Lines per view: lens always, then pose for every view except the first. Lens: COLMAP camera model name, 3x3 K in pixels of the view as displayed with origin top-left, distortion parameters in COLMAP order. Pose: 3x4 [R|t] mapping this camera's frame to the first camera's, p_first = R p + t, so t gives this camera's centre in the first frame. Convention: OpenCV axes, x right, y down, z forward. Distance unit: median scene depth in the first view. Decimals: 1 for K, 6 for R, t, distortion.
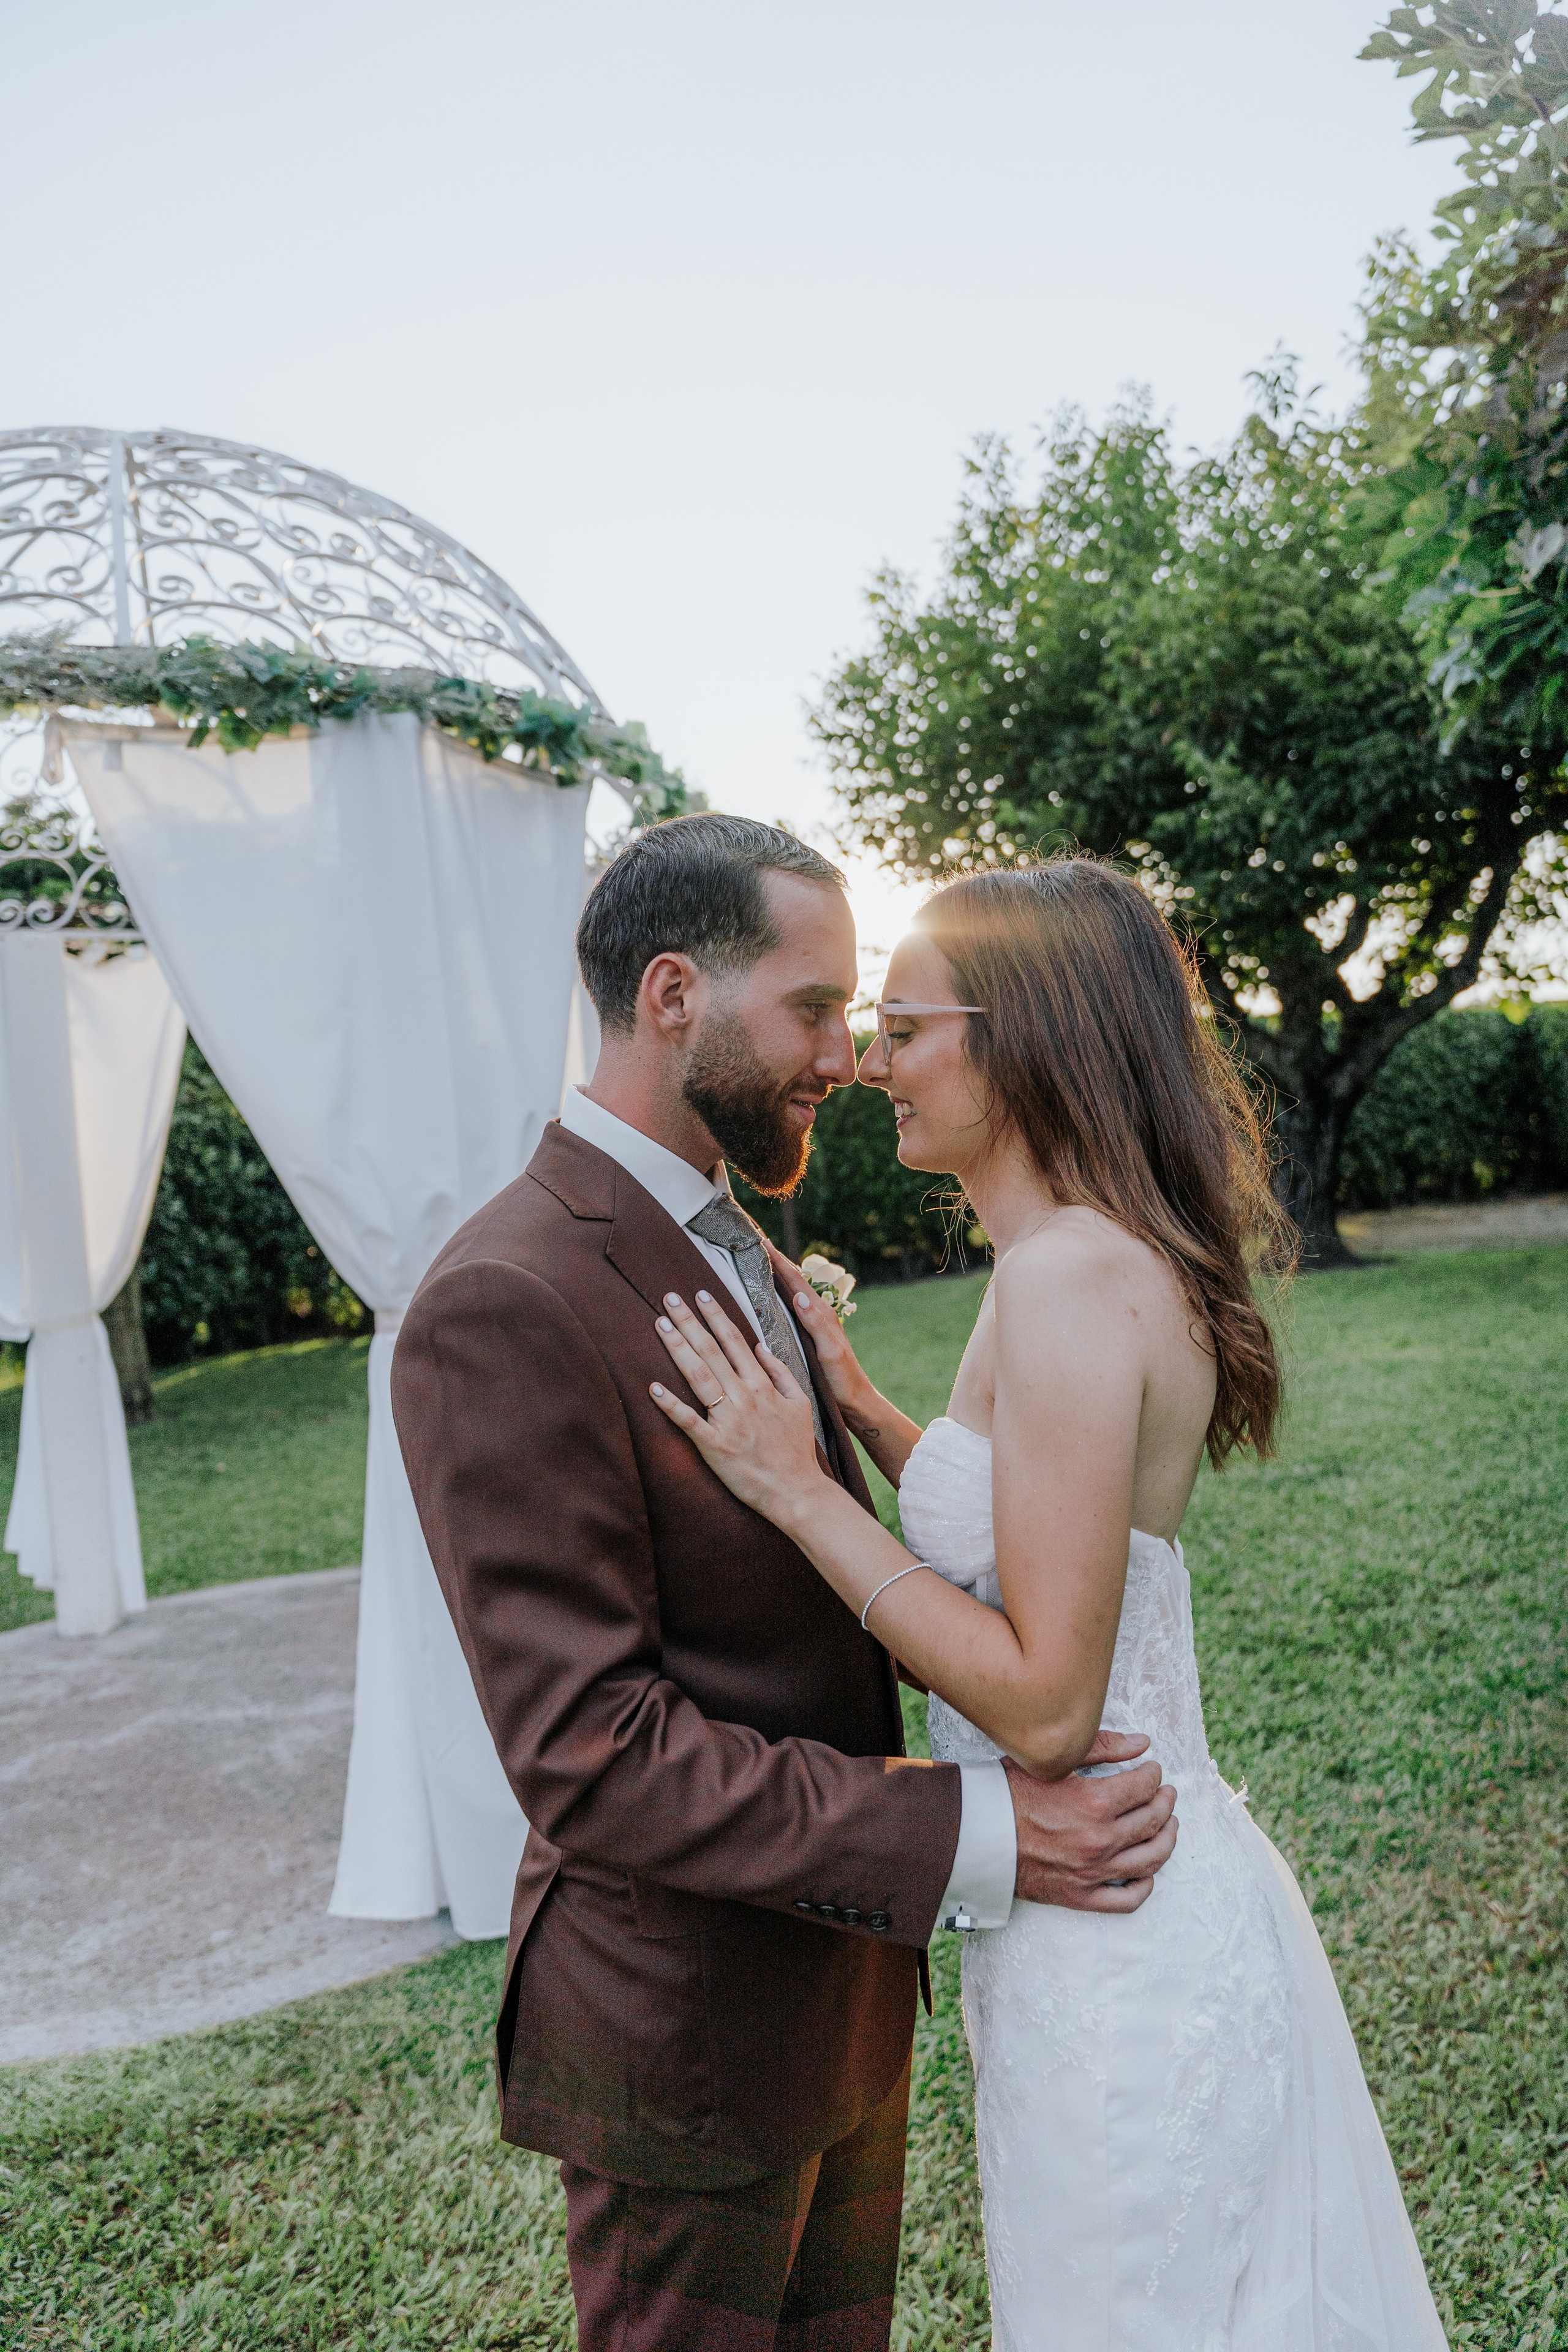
lens RADIAL K [[1567.4, 0, 790.3], [0, 1567.4, 1174.7], [0, 0, 1]] dist [0.013251, -0.022220]
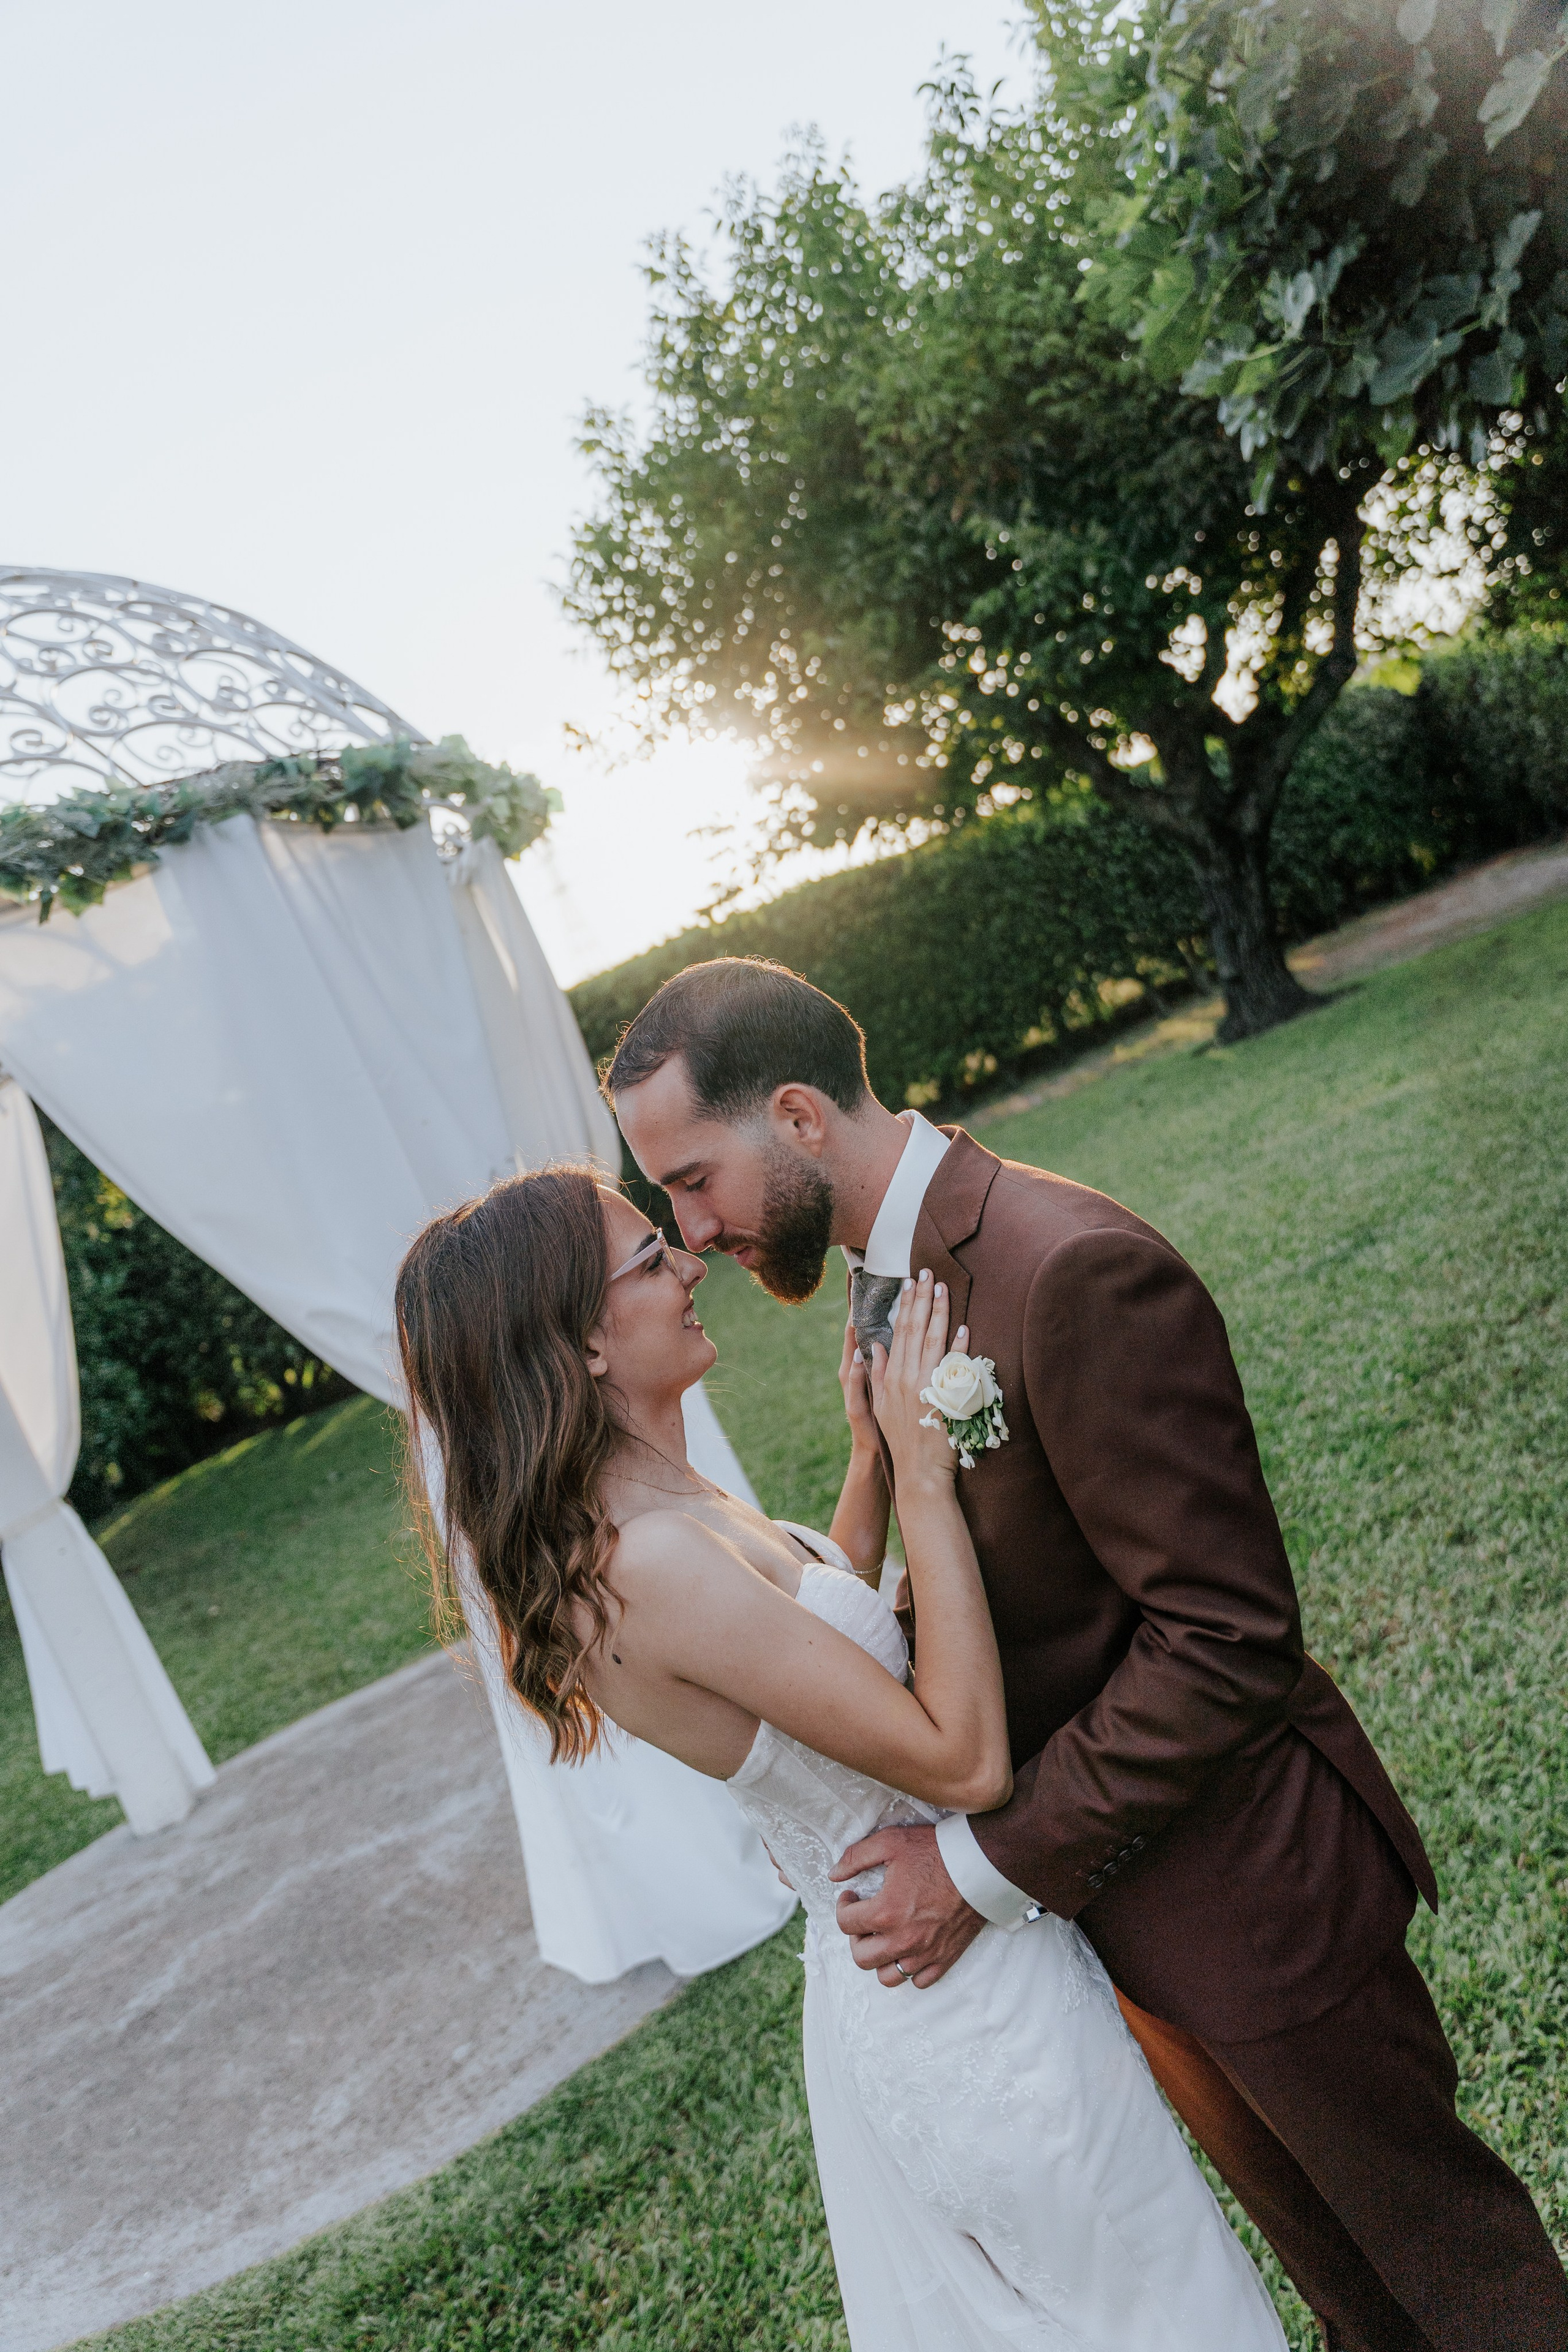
lens RADIAL K [[1784.8, 0, 802.1], [0, 1784.8, 1171.3], [0, 0, 1]] dist [0.015419, -0.004060]
pose [[0.949254, -0.310805, 0.048128, -0.031720], [0.307573, 0.949347, 0.064342, -0.043575], [-0.065688, -0.046274, 0.996767, -0.101149]]
